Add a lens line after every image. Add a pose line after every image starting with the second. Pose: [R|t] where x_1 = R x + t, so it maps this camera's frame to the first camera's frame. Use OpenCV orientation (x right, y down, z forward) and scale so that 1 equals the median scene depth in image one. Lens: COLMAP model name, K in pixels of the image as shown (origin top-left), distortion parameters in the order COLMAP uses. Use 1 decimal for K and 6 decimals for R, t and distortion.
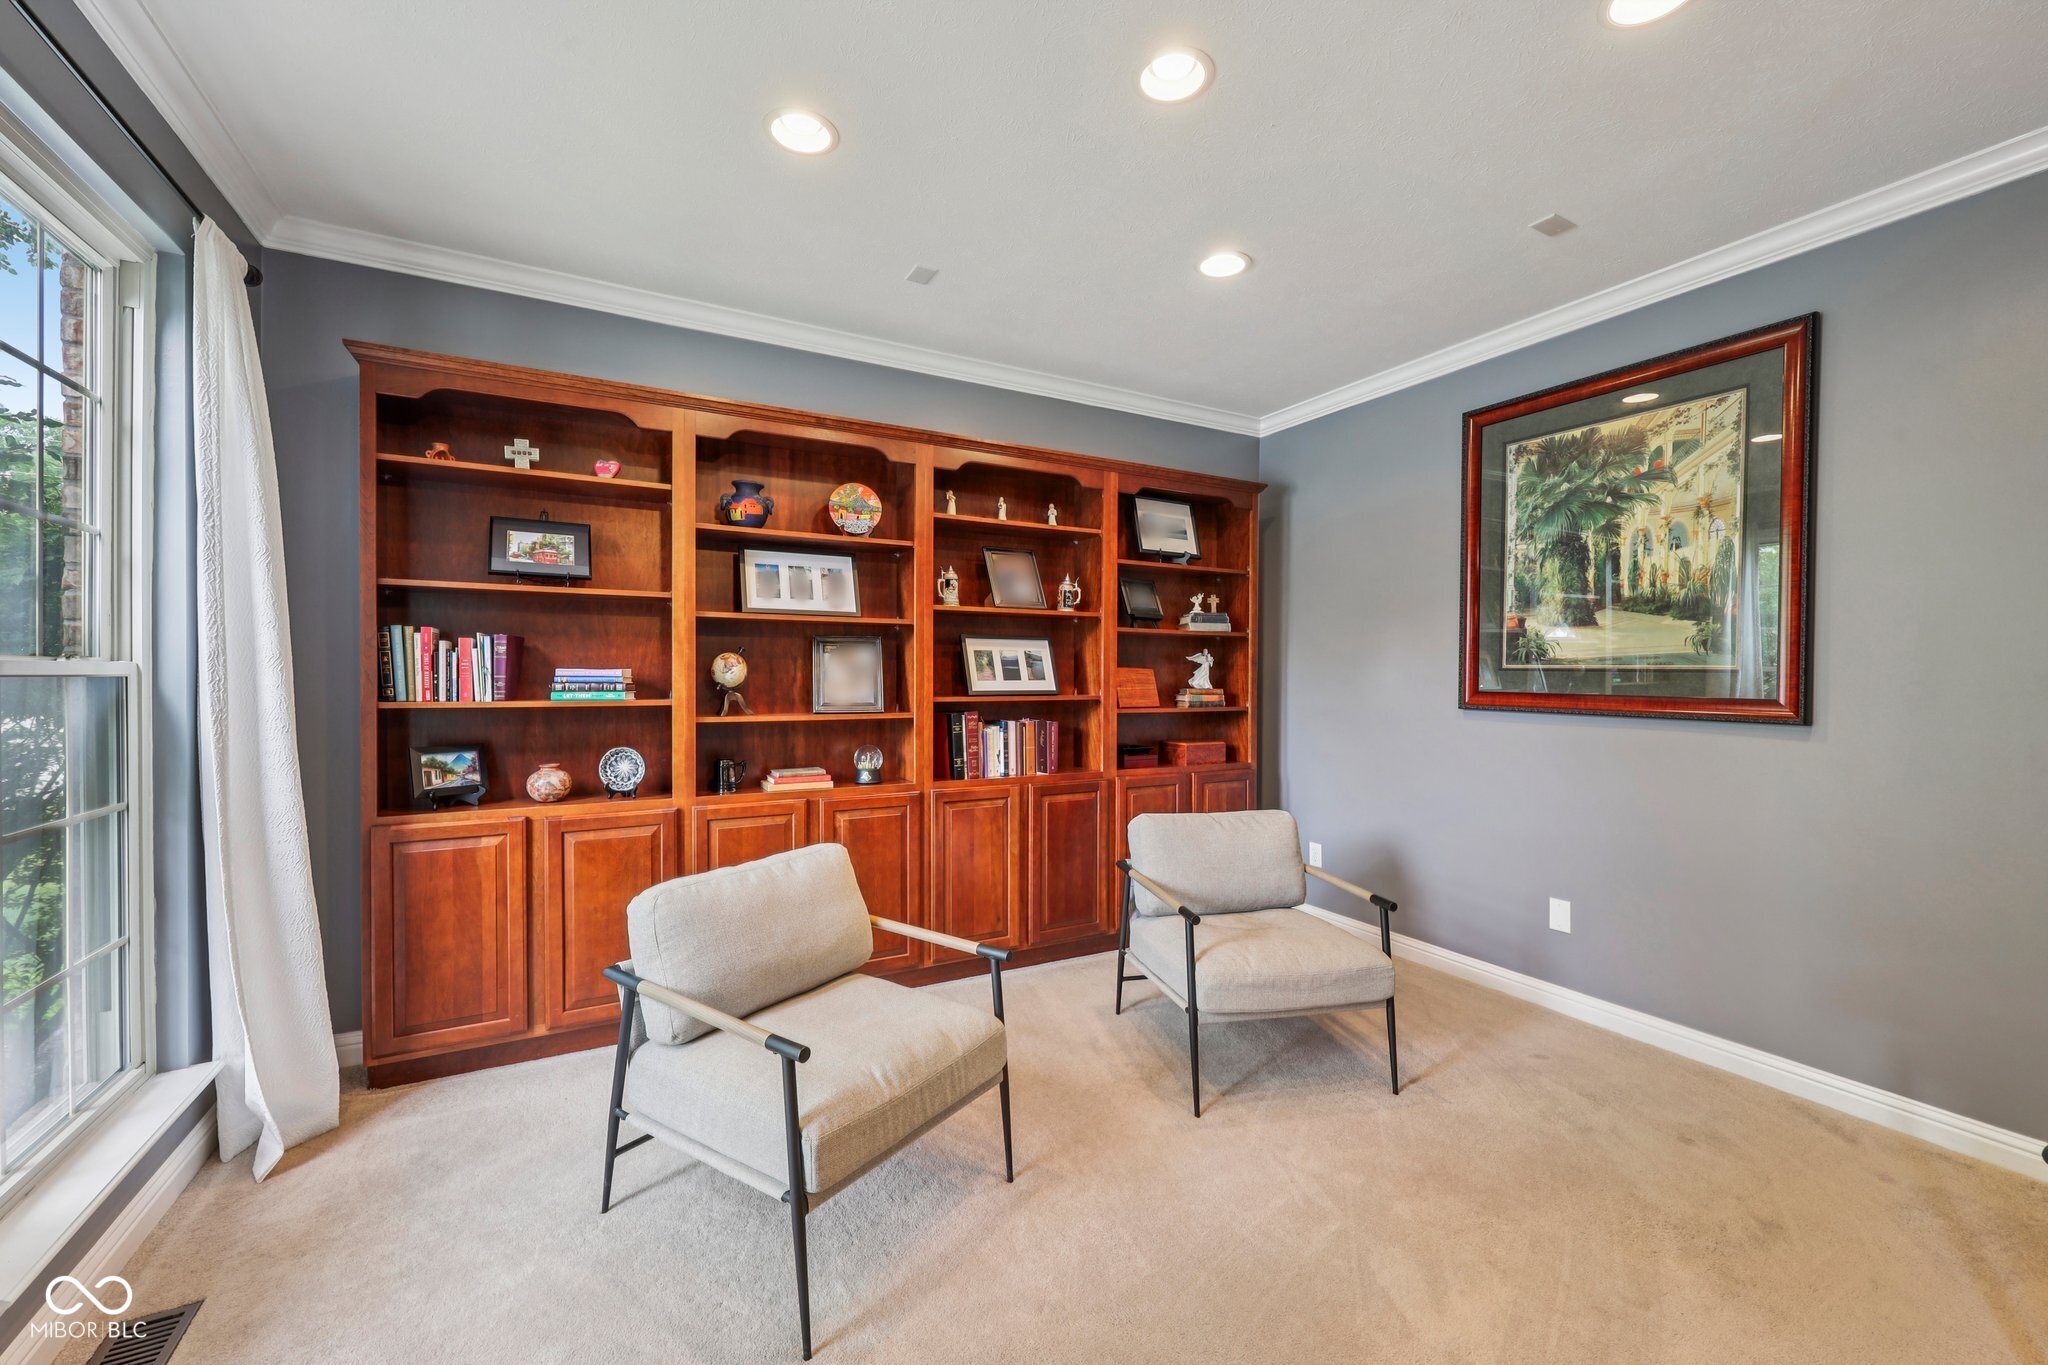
lens RADIAL K [[828.0, 0, 1022.1], [0, 828.0, 680.9], [0, 0, 1]] dist [0.004056, -0.000030]
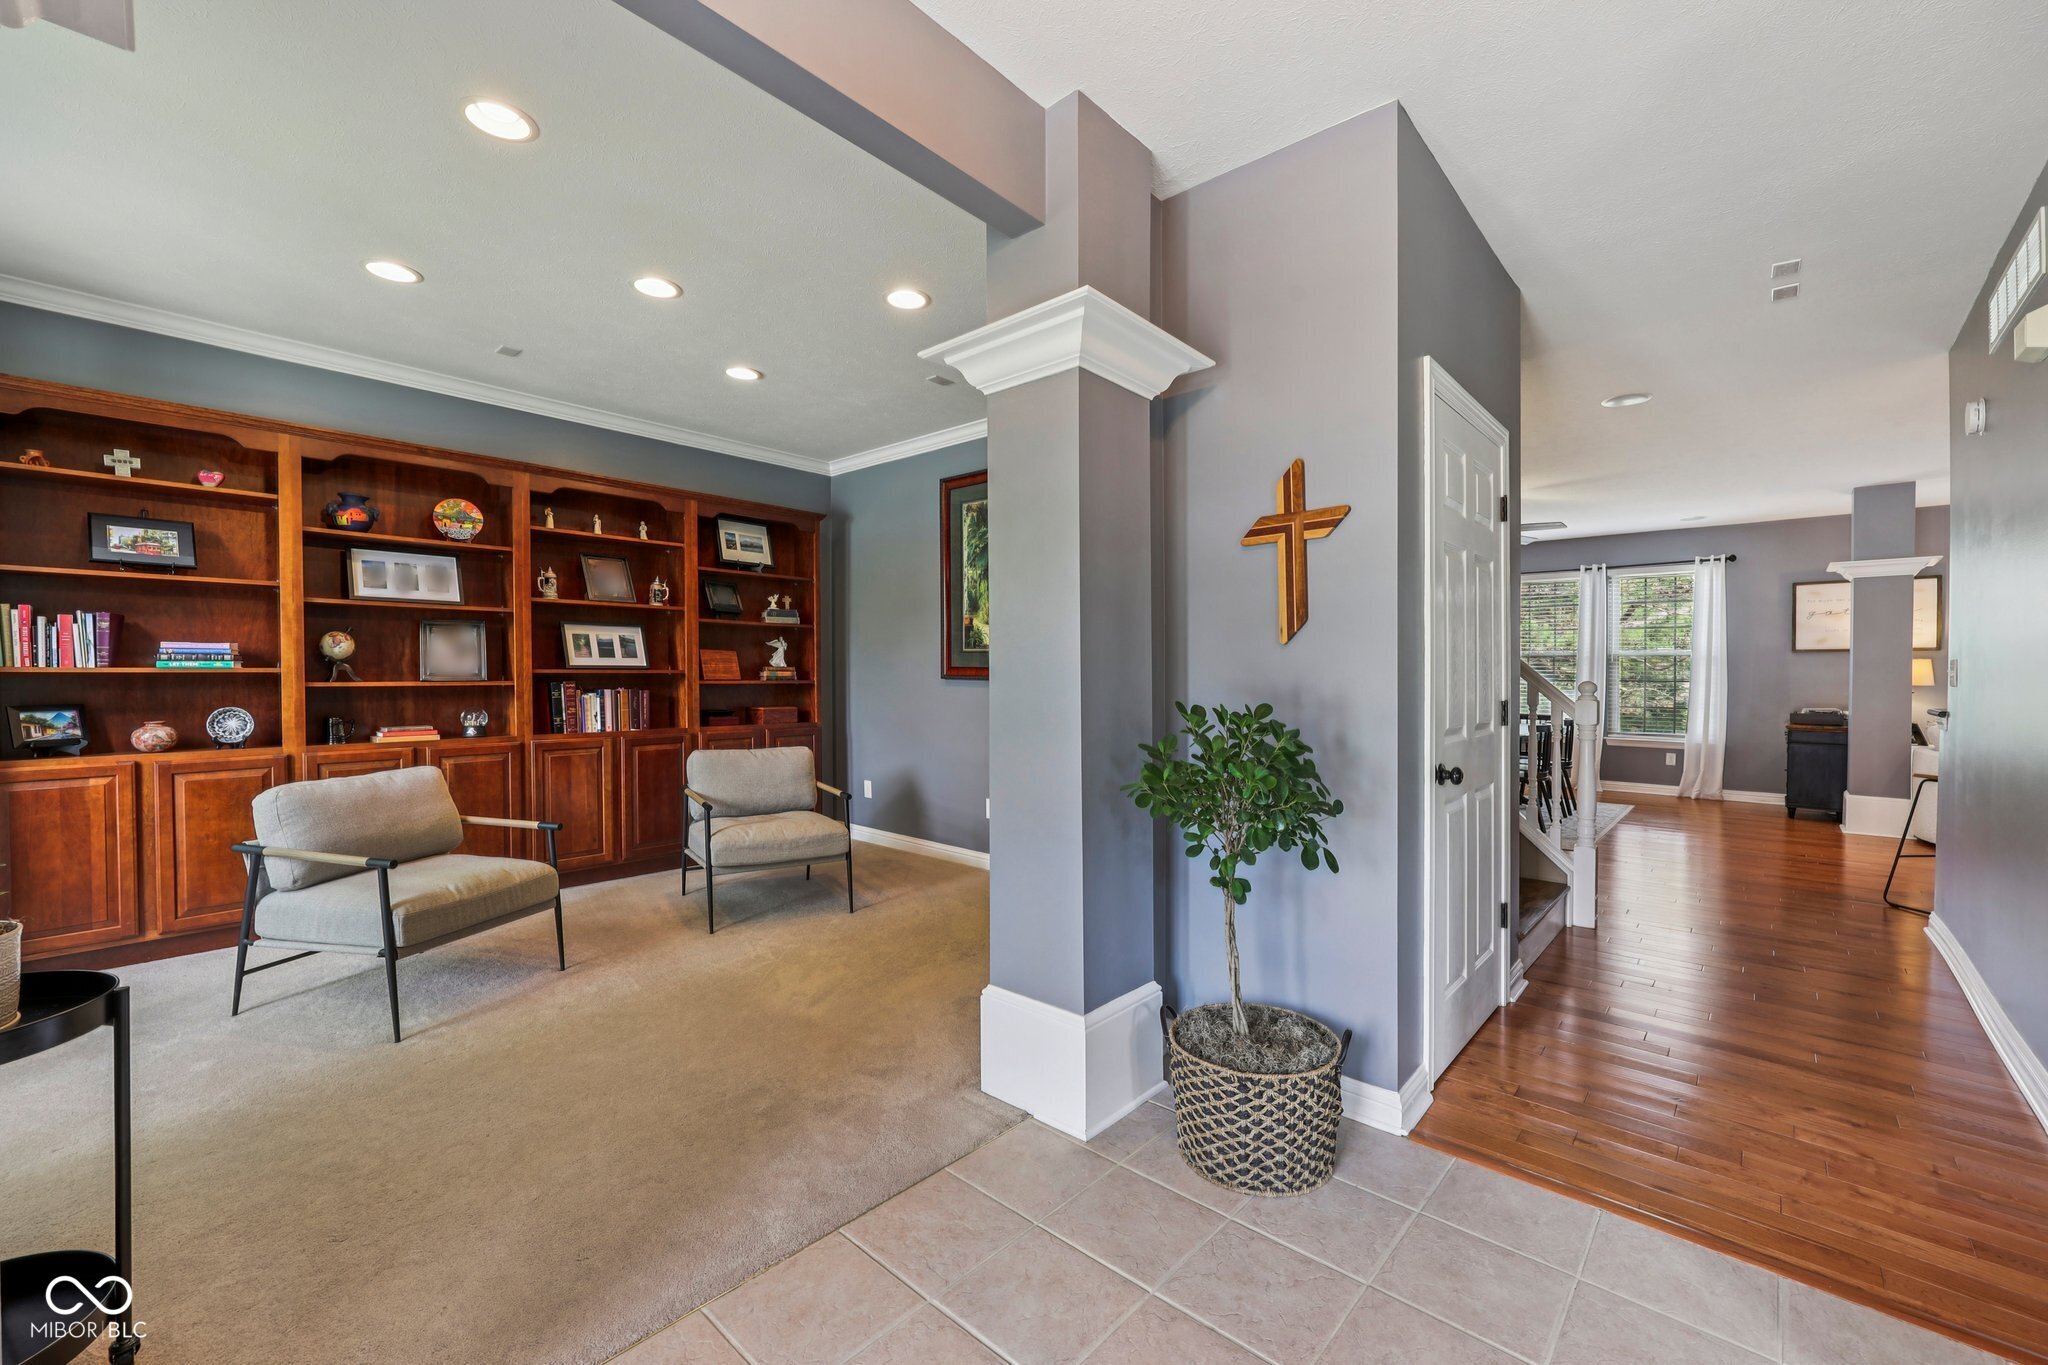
lens RADIAL K [[828.0, 0, 1026.9], [0, 828.0, 688.2], [0, 0, 1]] dist [0.004056, -0.000030]
pose [[0.939415, -0.007526, 0.342698, 0.201576], [0.002729, 0.999891, 0.014478, 0.037800], [-0.342770, -0.012666, 0.939334, -0.554326]]
